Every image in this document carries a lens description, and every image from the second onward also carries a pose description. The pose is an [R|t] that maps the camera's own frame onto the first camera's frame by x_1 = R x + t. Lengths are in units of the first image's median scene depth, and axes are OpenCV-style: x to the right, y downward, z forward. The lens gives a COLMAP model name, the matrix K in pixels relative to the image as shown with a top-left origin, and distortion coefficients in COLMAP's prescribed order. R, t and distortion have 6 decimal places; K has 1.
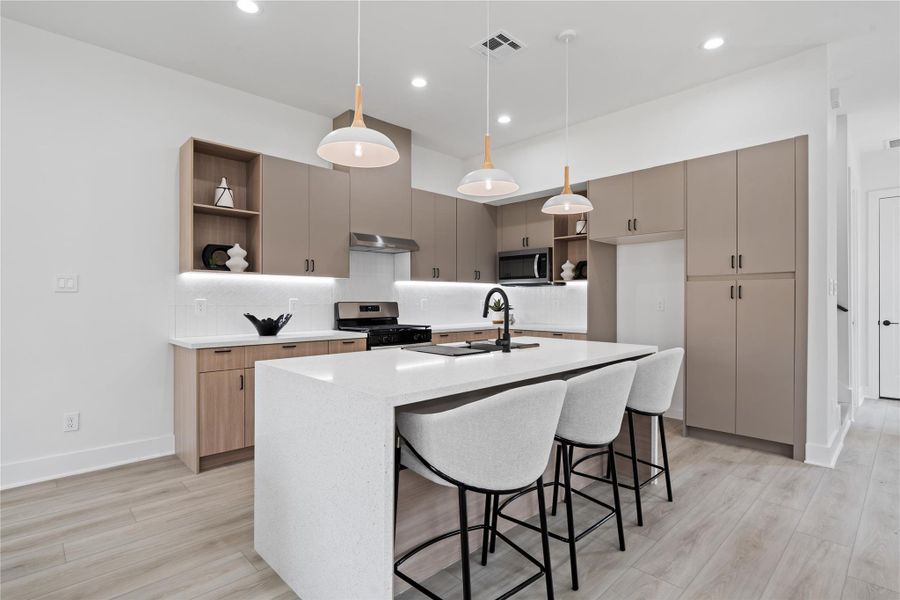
lens RADIAL K [[444.6, 0, 449.4], [0, 444.6, 297.4], [0, 0, 1]] dist [-0.001881, 0.000478]
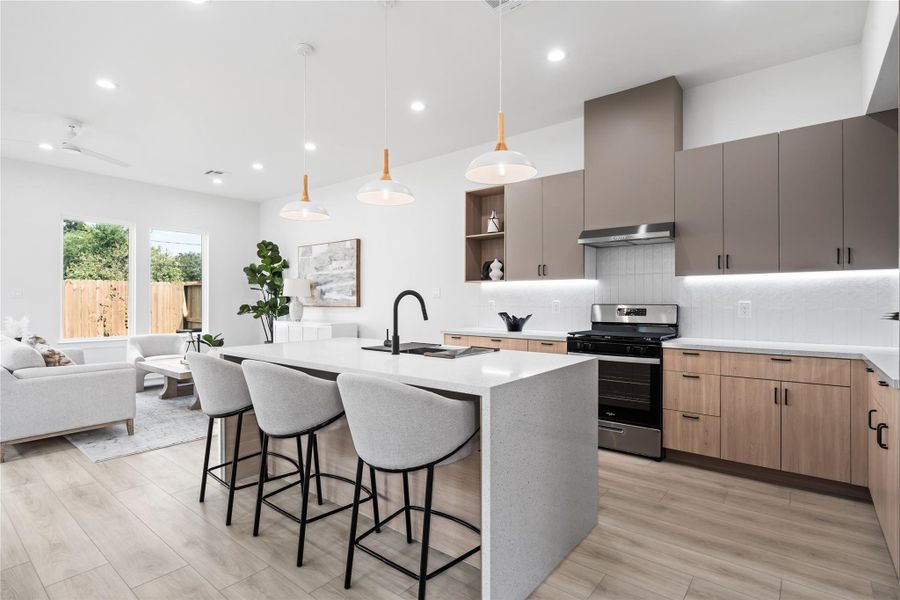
lens RADIAL K [[444.6, 0, 457.4], [0, 444.6, 301.8], [0, 0, 1]] dist [-0.001881, 0.000478]
pose [[0.130636, 0.001146, -0.991430, 0.690097], [0.004628, 0.999988, 0.001766, 0.002447], [0.991420, -0.004819, 0.130629, 0.608967]]
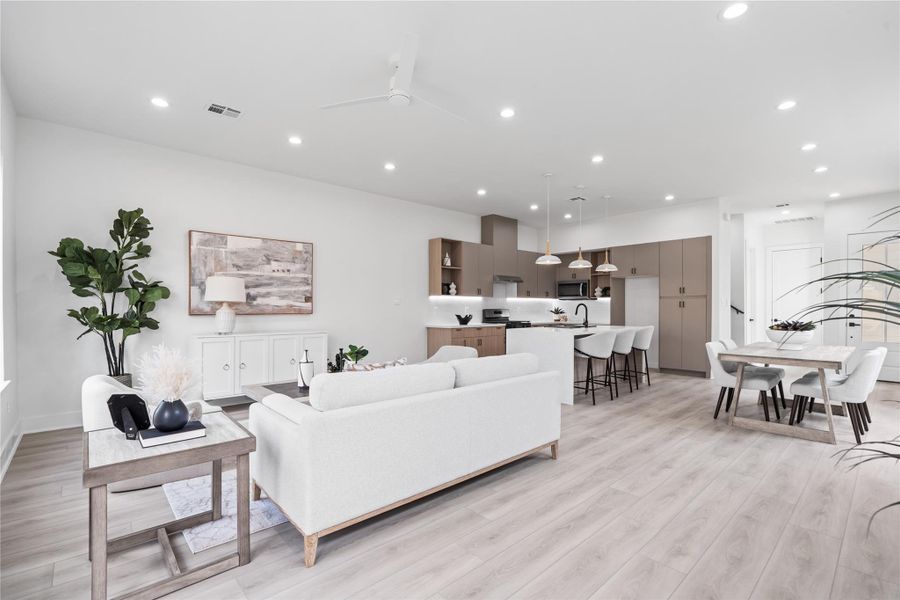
lens RADIAL K [[403.6, 0, 450.9], [0, 403.6, 306.2], [0, 0, 1]] dist [-0.014115, -0.000111]
pose [[0.999509, -0.000985, -0.031326, -0.361191], [0.001044, 0.999998, 0.001859, -0.005893], [0.031324, -0.001890, 0.999507, -0.852367]]
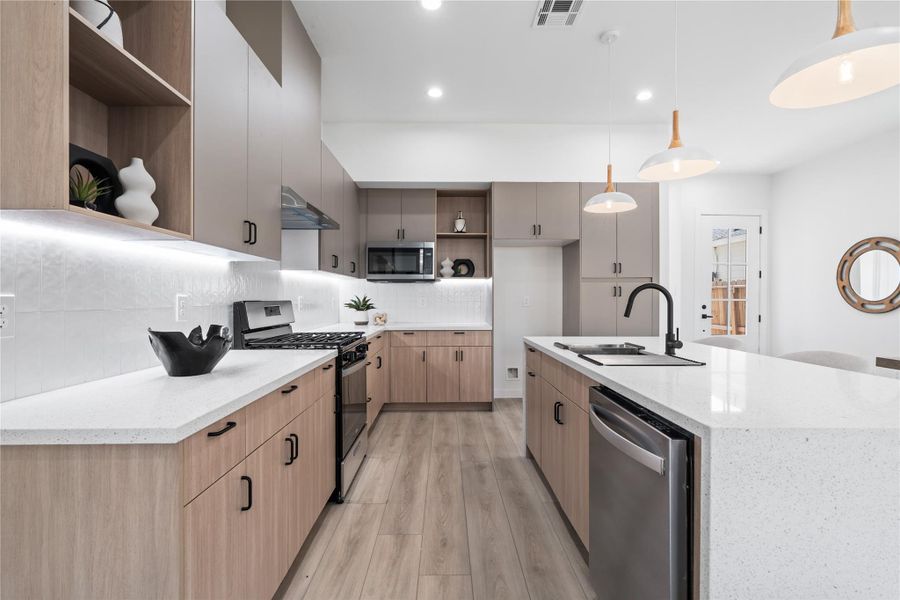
lens RADIAL K [[403.6, 0, 451.3], [0, 403.6, 296.0], [0, 0, 1]] dist [-0.014115, -0.000111]
pose [[0.689162, 0.003432, 0.724599, -0.463503], [-0.004201, 0.999991, -0.000742, 0.003938], [-0.724595, -0.002532, 0.689170, 0.457663]]
